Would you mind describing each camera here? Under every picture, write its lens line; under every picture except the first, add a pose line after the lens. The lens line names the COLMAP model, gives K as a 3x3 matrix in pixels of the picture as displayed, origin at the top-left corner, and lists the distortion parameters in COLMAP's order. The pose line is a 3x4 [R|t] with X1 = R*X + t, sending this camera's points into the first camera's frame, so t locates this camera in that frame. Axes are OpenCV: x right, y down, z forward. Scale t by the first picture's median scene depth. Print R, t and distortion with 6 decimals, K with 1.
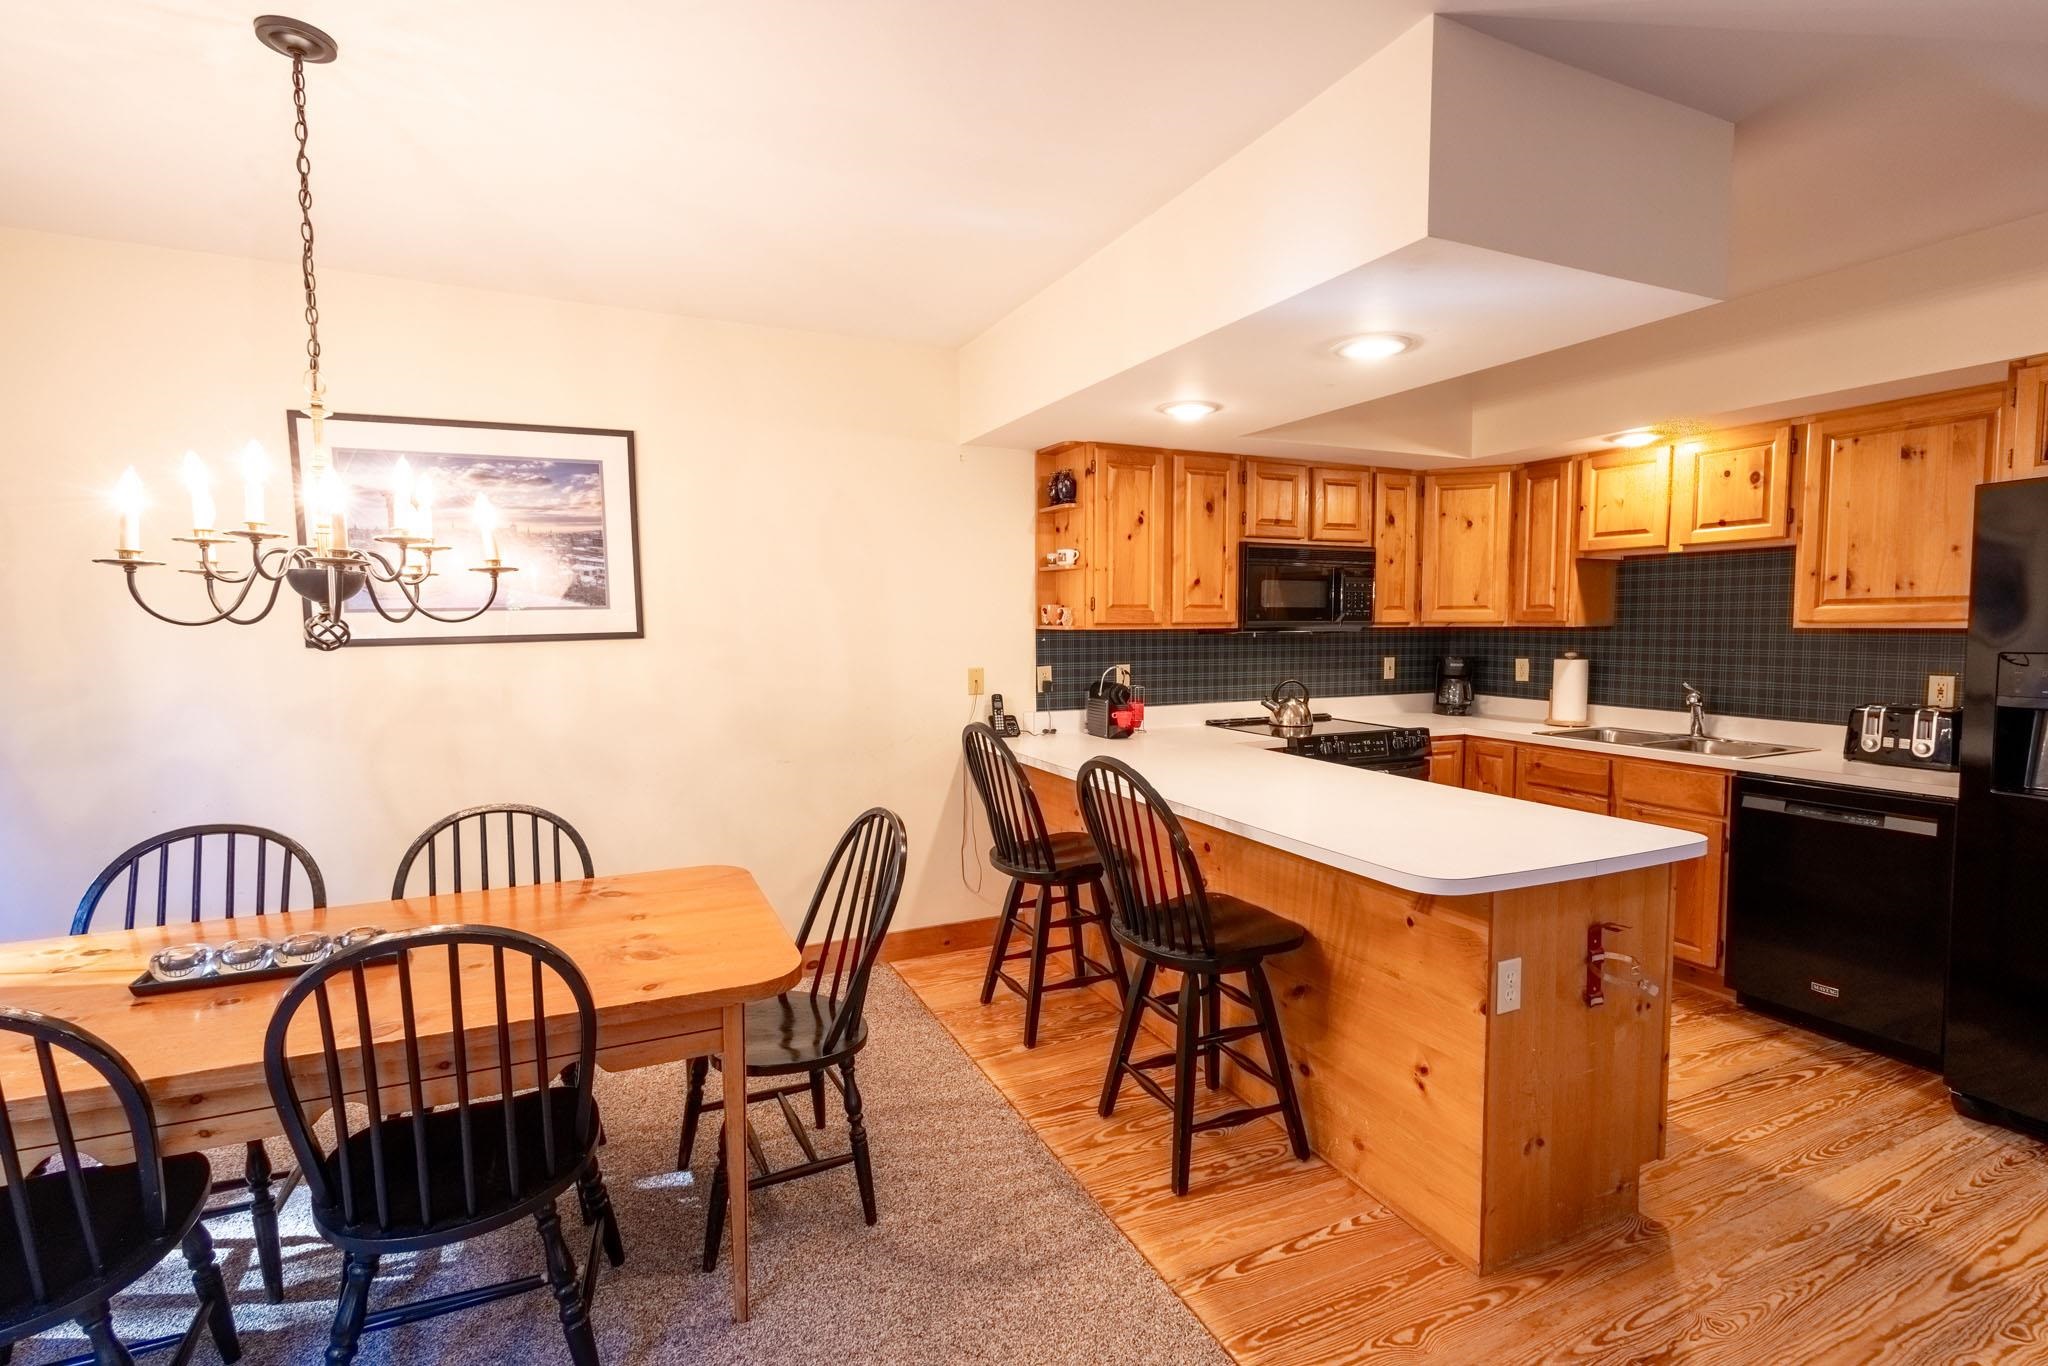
lens RADIAL K [[939.5, 0, 1024.0], [0, 939.5, 683.0], [0, 0, 1]] dist [0.000905, -0.000258]
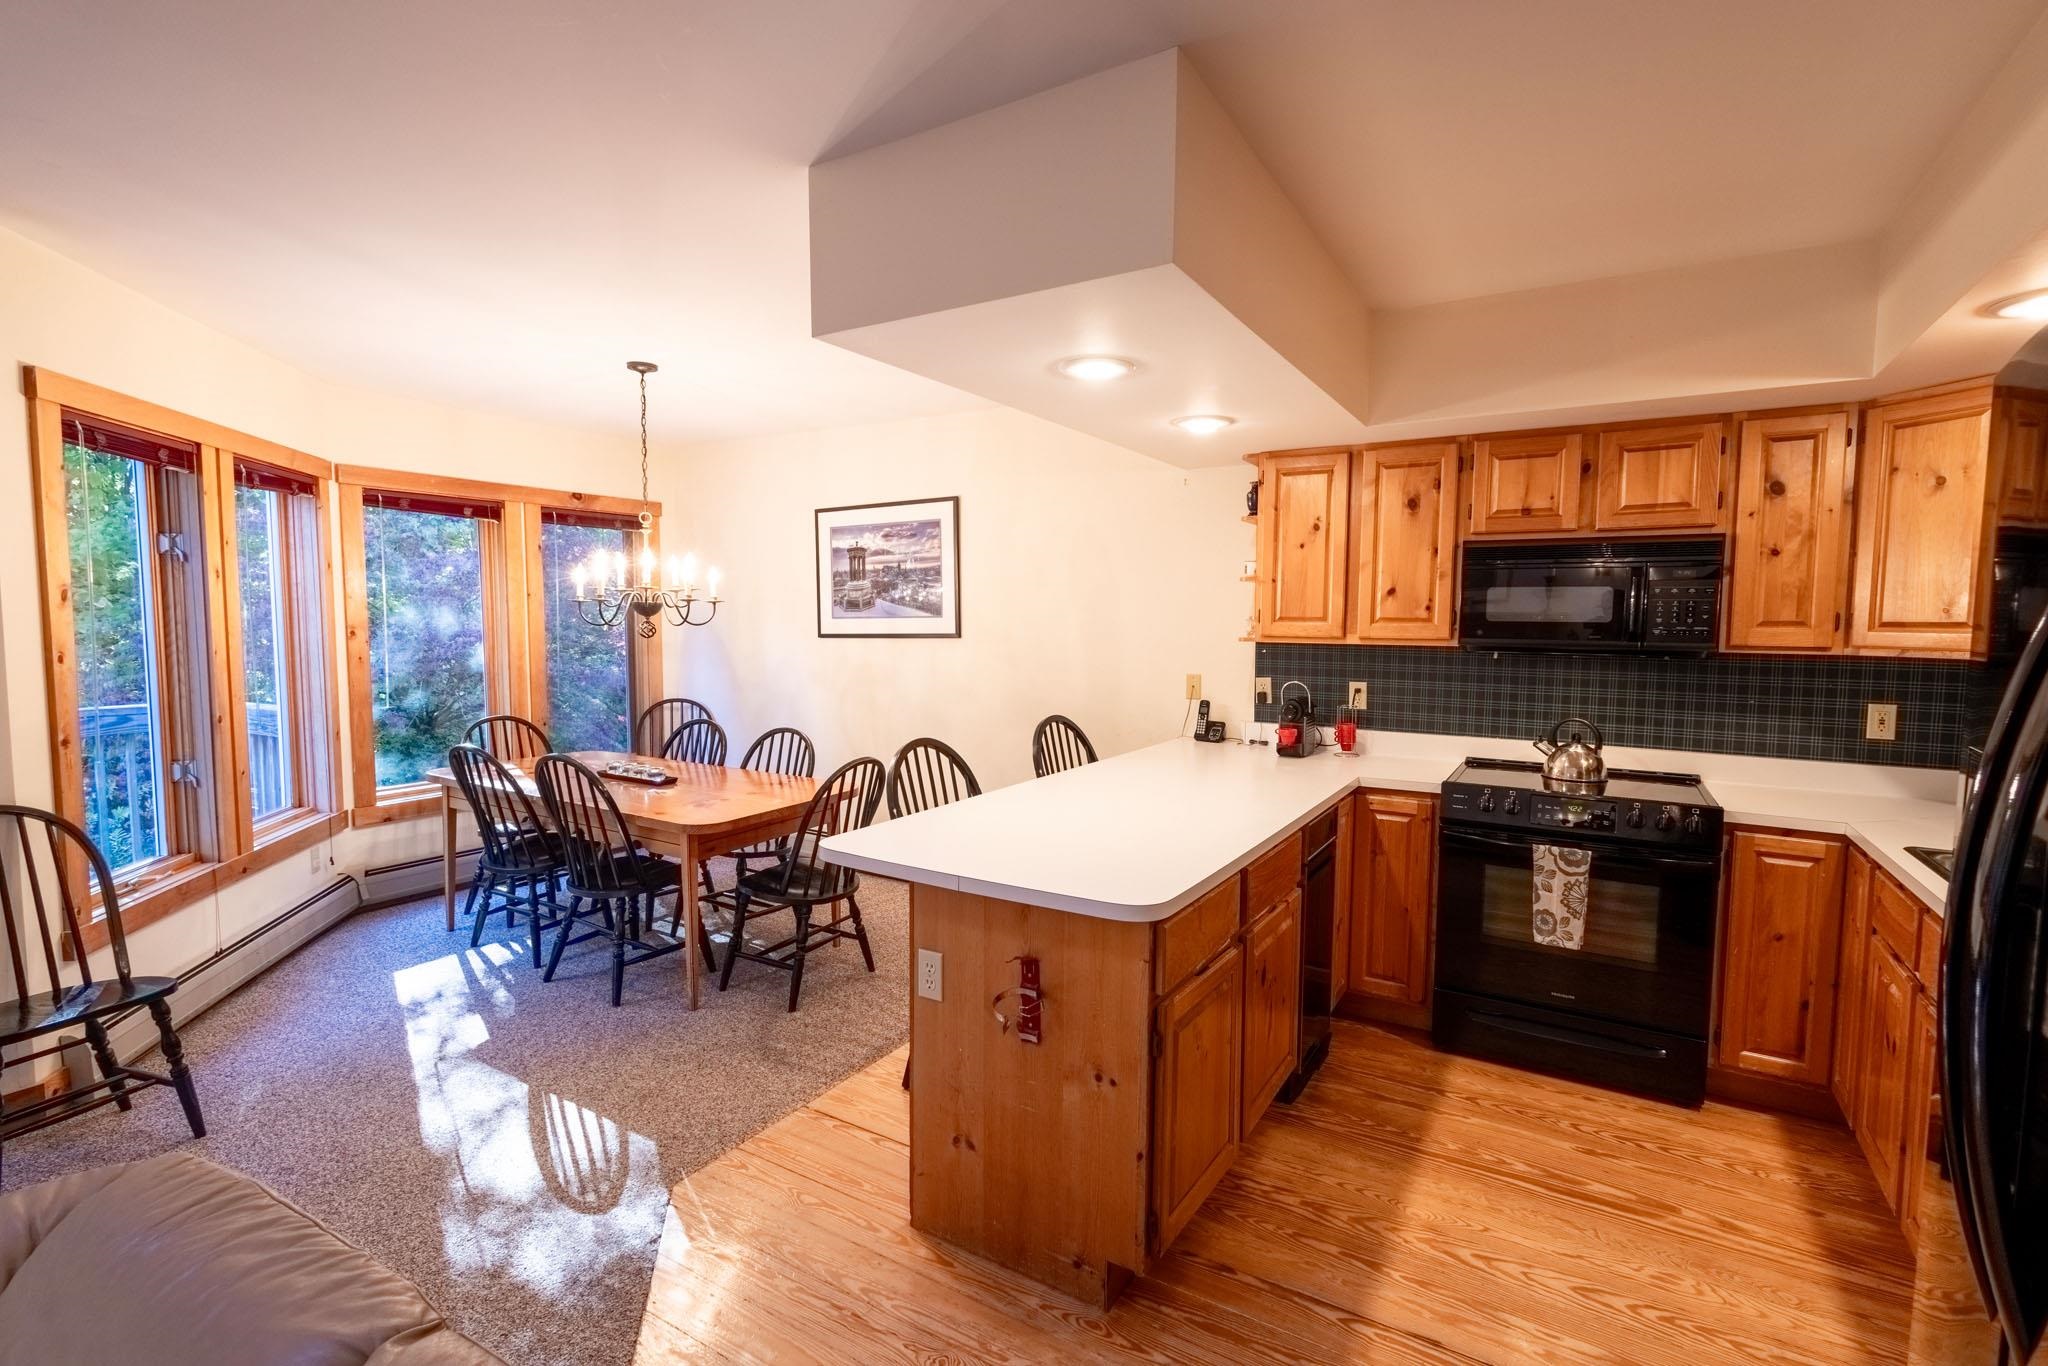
lens RADIAL K [[936.2, 0, 1024.0], [0, 936.2, 683.0], [0, 0, 1]] dist [0.001394, -0.000107]
pose [[0.557114, 0.066359, -0.827780, 0.706173], [-0.068276, 0.997088, 0.033980, -0.028448], [0.827624, 0.037587, 0.560023, 0.228608]]
